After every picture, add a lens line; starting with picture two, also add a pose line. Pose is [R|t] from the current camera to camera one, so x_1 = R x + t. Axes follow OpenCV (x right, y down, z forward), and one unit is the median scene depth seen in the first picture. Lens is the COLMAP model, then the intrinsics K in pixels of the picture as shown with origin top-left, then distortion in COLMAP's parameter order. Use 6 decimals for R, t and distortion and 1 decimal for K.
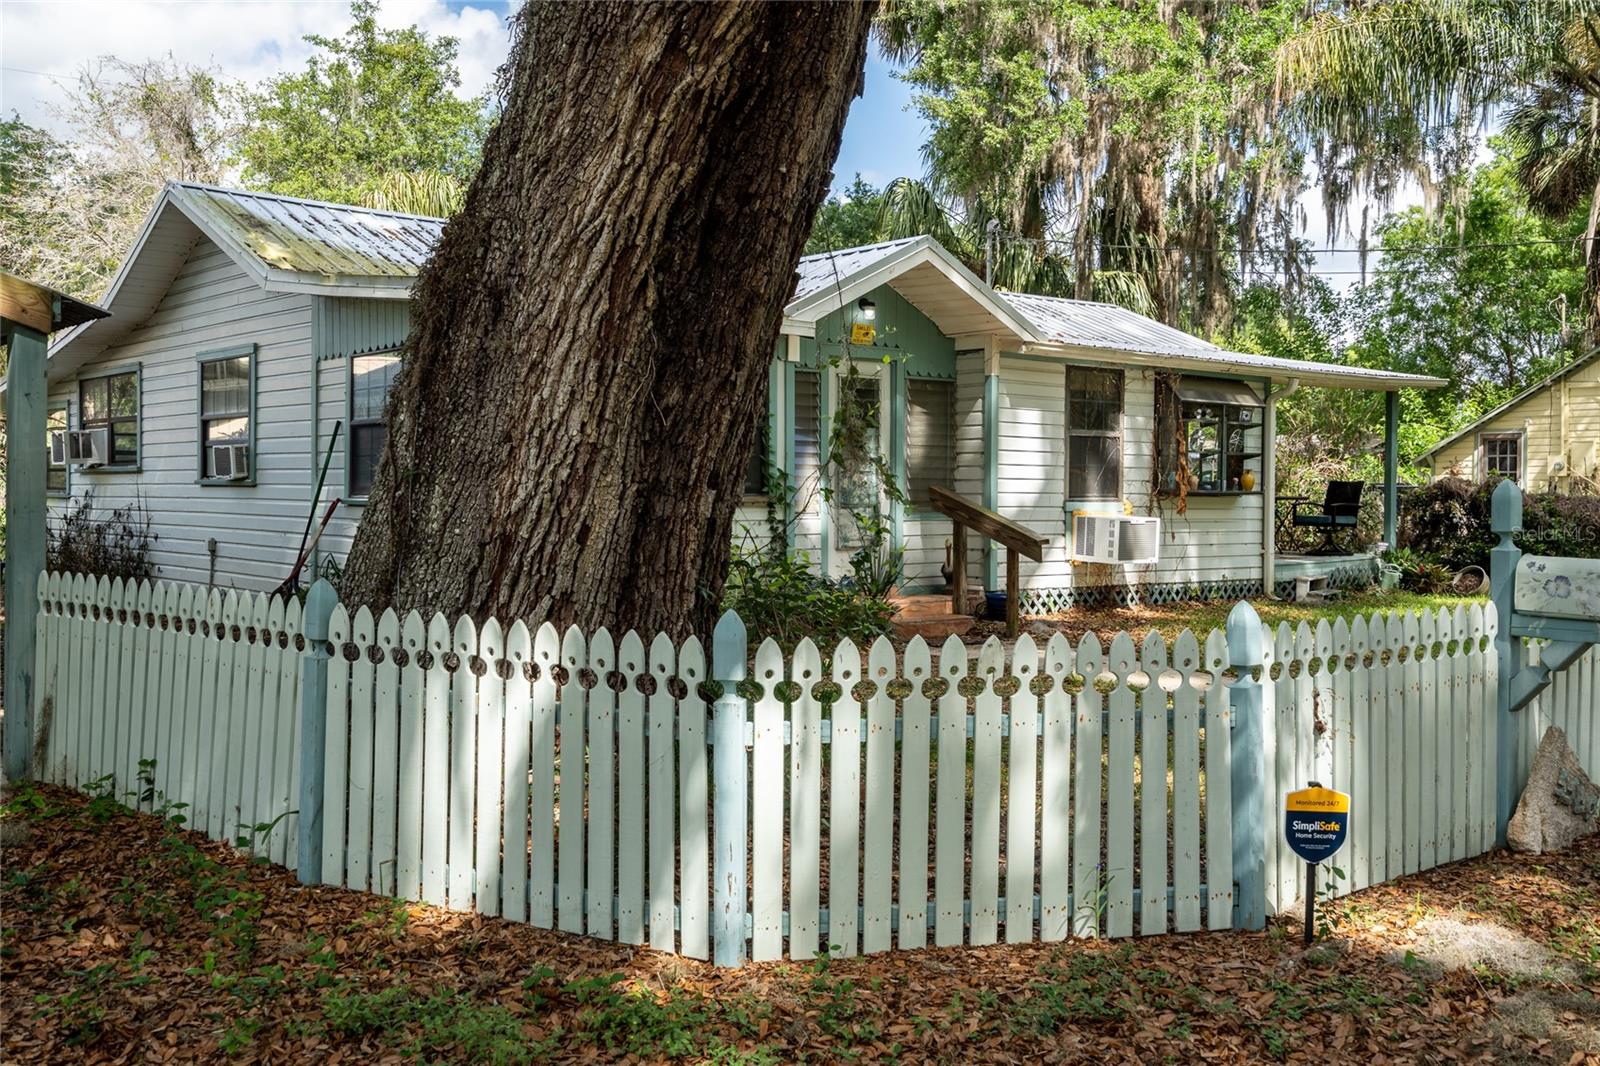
lens RADIAL K [[1549.9, 0, 793.7], [0, 1549.9, 531.3], [0, 0, 1]] dist [0.009660, 0.000000]
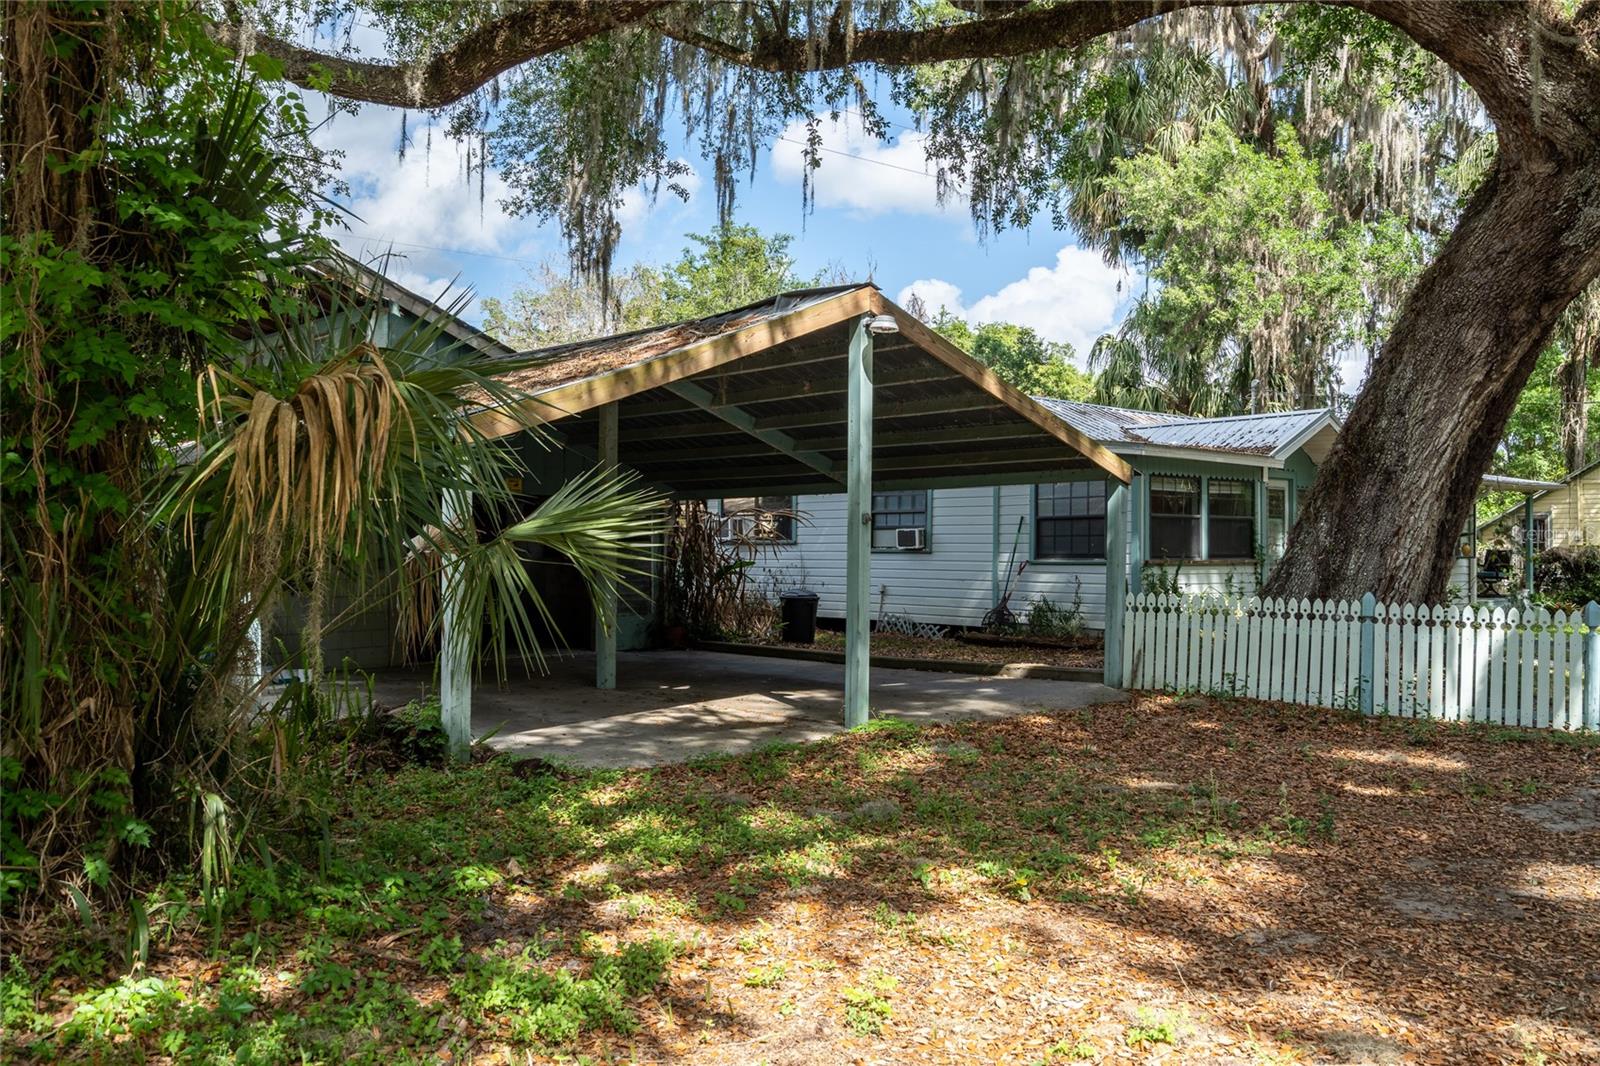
lens RADIAL K [[1346.3, 0, 792.0], [0, 1346.3, 525.0], [0, 0, 1]] dist [0.011811, 0.002118]
pose [[0.999911, 0.001014, 0.013292, -1.119699], [-0.000372, 0.998838, -0.048195, 0.024905], [-0.013325, 0.048185, 0.998750, -1.028394]]
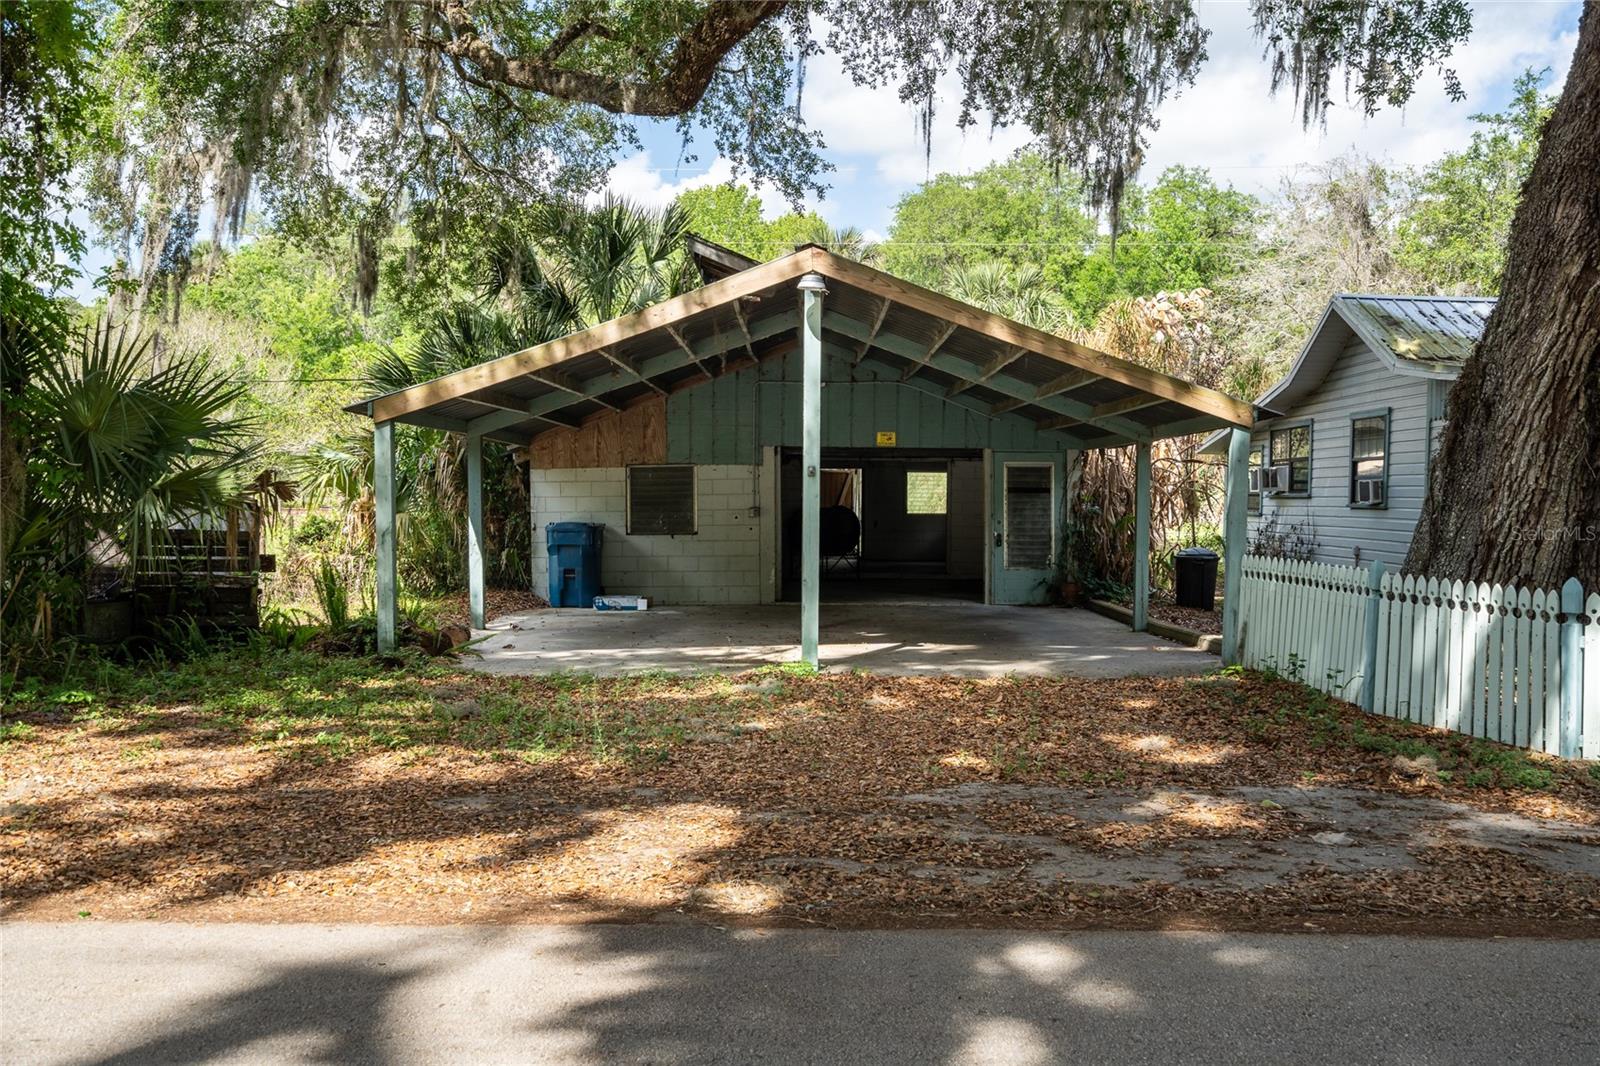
lens RADIAL K [[1549.9, 0, 785.0], [0, 1549.9, 529.5], [0, 0, 1]] dist [0.009660, 0.000000]
pose [[0.741133, 0.020391, -0.671049, 0.410111], [-0.029643, 0.999558, -0.002366, 0.018144], [0.670704, 0.021645, 0.741409, -0.863359]]
